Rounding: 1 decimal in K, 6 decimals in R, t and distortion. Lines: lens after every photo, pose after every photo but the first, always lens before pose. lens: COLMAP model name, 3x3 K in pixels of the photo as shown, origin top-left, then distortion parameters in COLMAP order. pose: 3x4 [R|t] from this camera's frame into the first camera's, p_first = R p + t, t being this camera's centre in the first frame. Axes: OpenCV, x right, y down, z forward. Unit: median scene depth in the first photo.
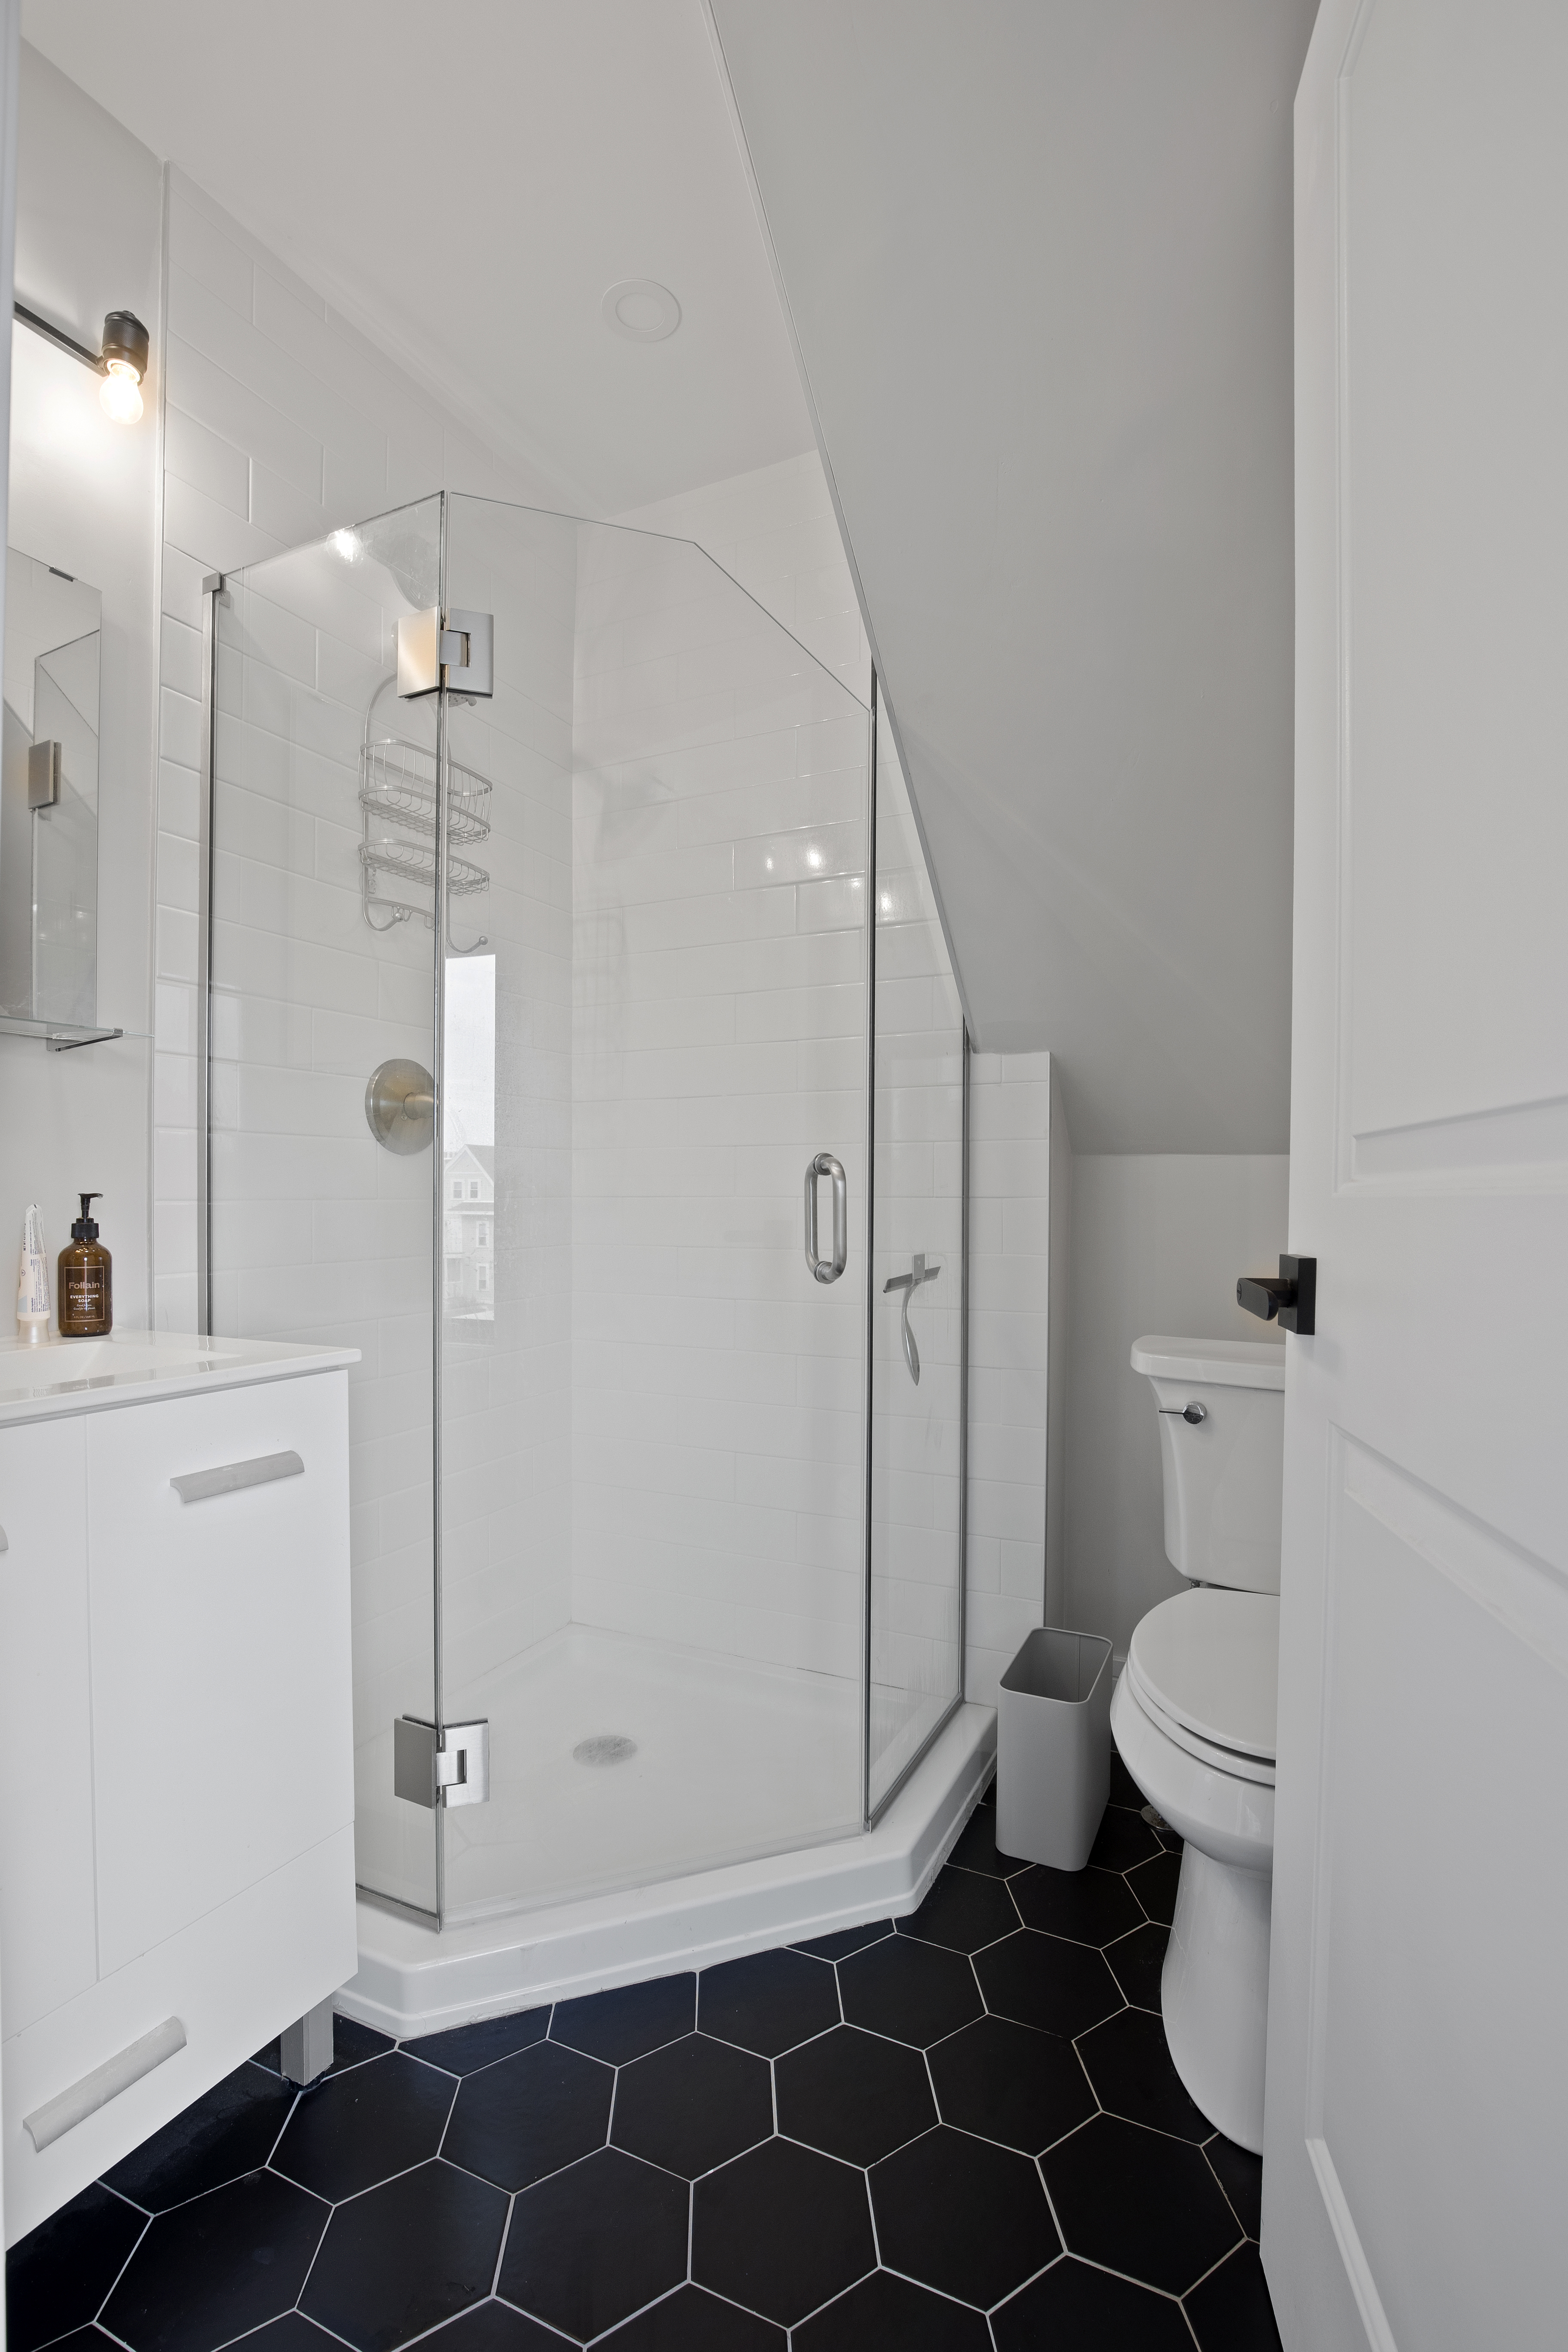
lens RADIAL K [[1106.6, 0, 780.0], [0, 1106.6, 1190.3], [0, 0, 1]] dist [0.002771, -0.000912]
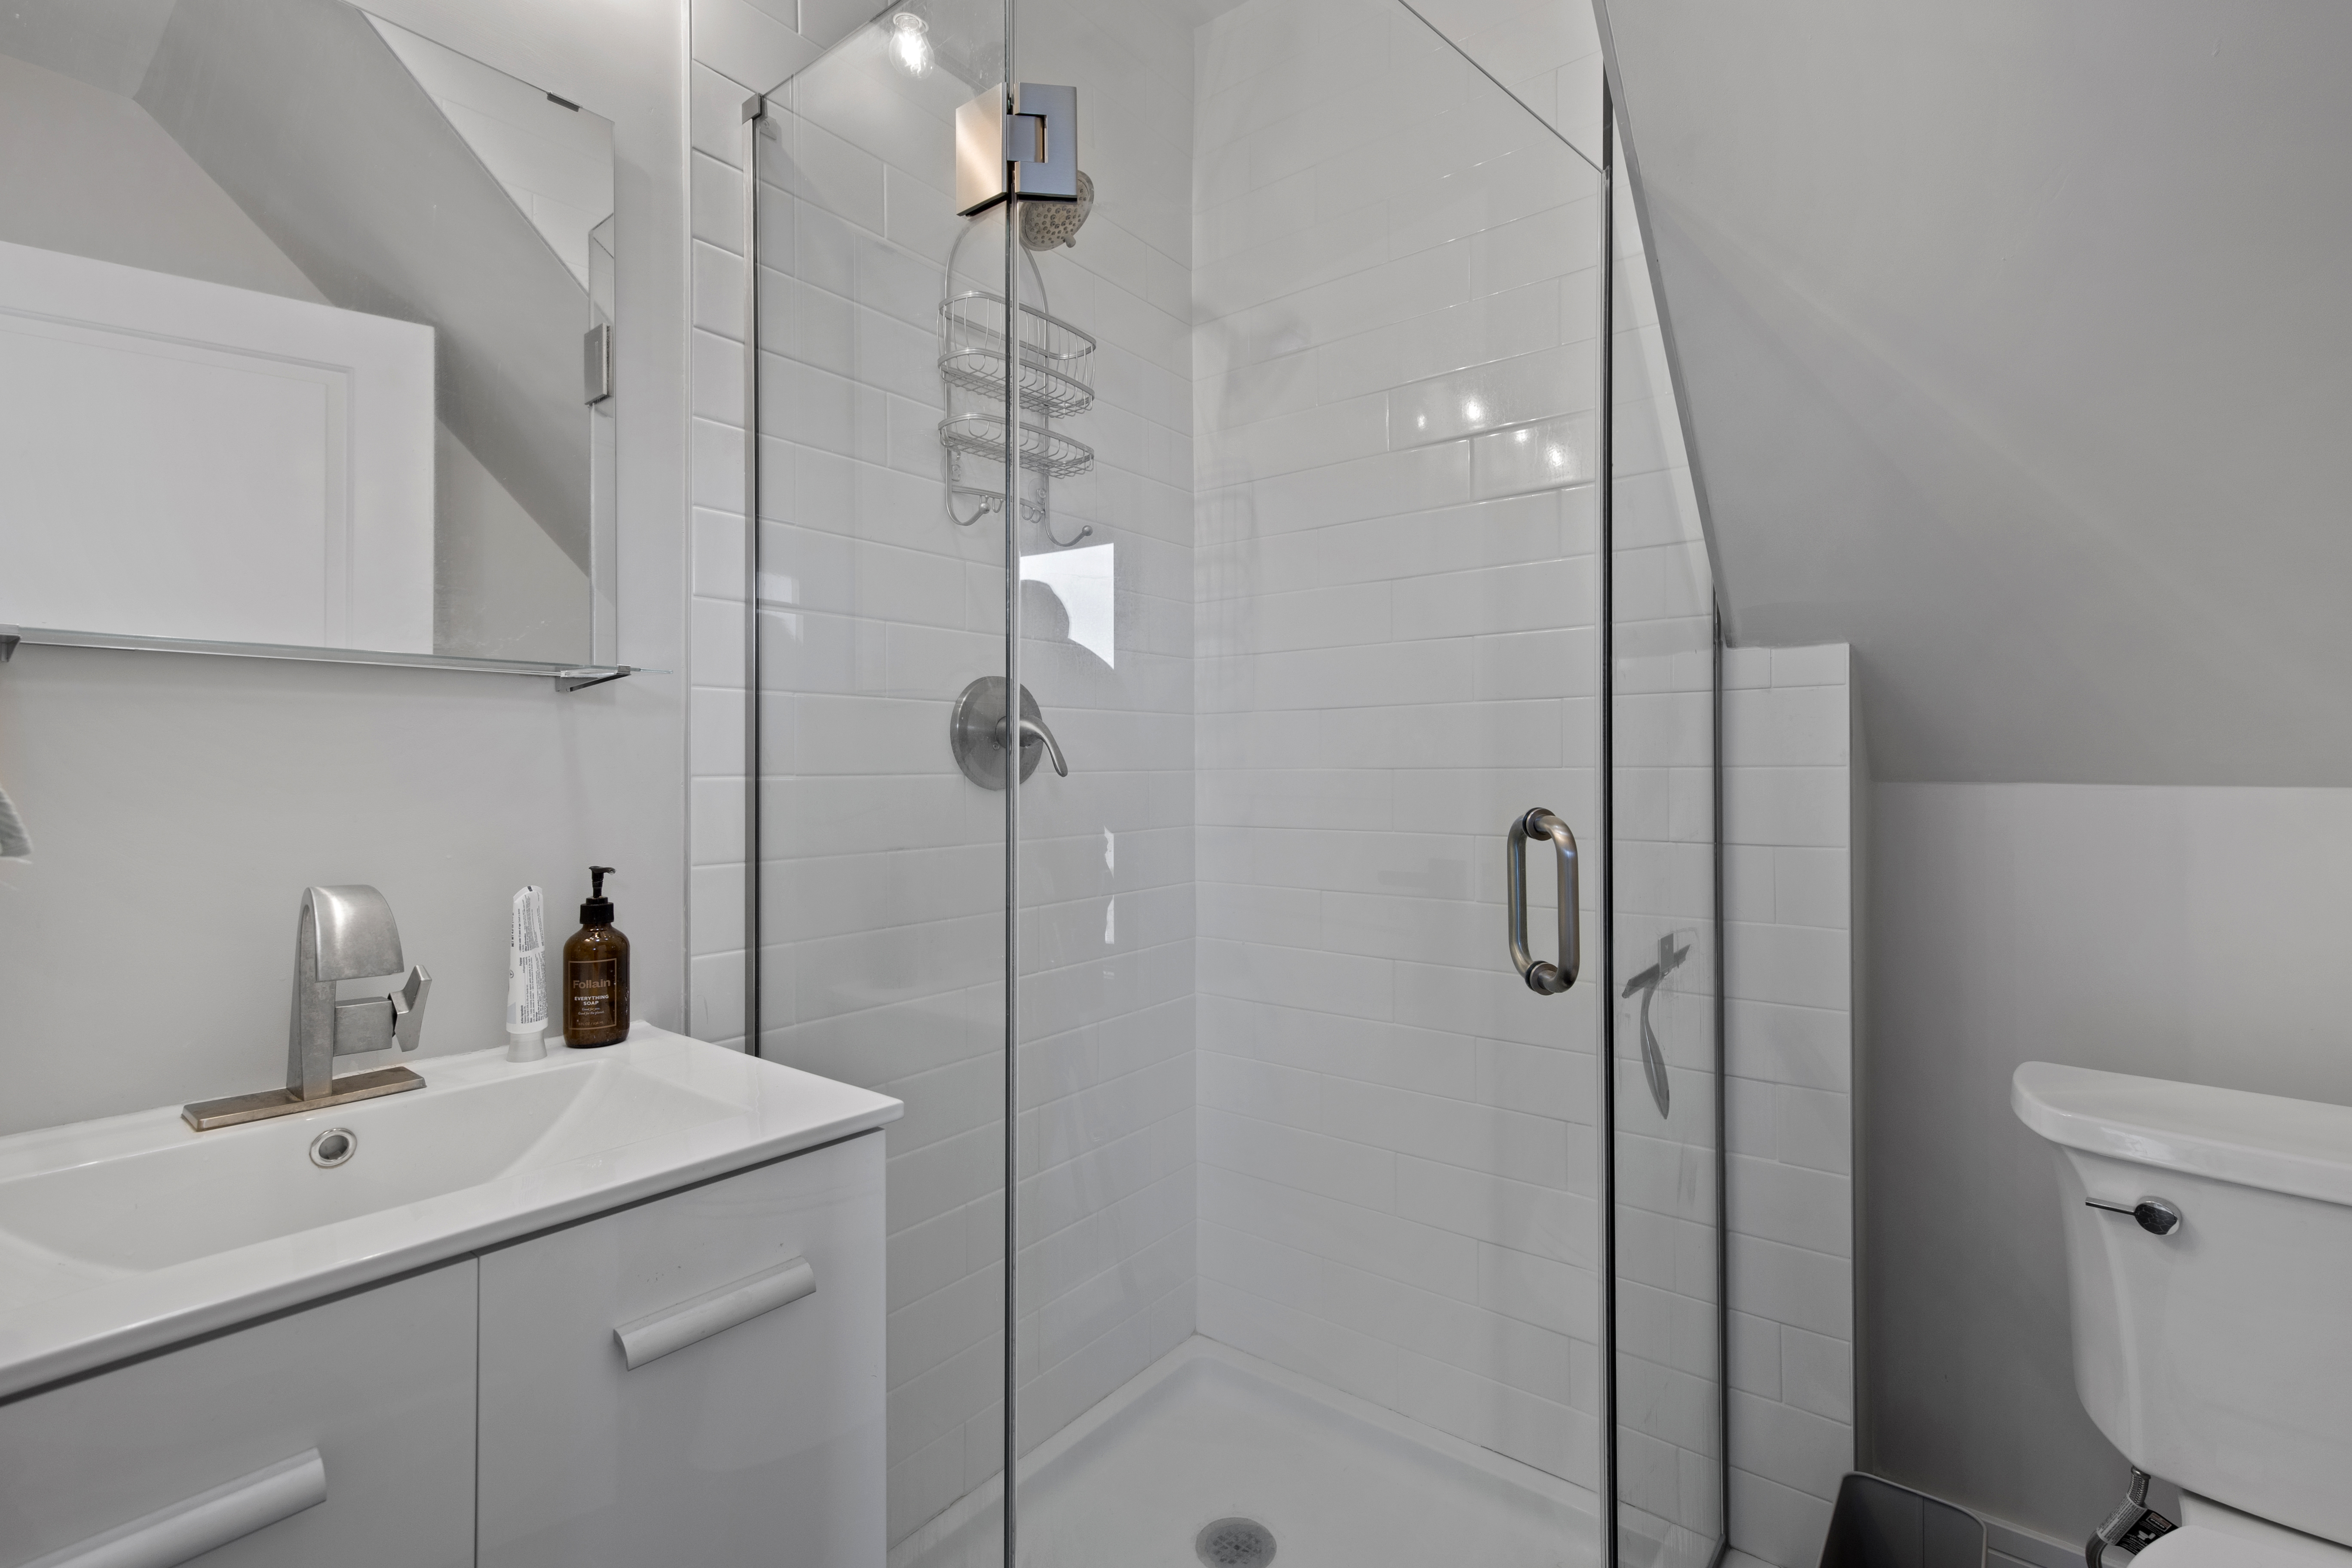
lens RADIAL K [[1106.6, 0, 1170.5], [0, 1106.6, 772.7], [0, 0, 1]] dist [0.002771, -0.000912]
pose [[0.976864, -0.005769, -0.213785, -0.035291], [0.006146, 0.999981, 0.001097, -0.052009], [0.213774, -0.002385, 0.976880, 0.240807]]
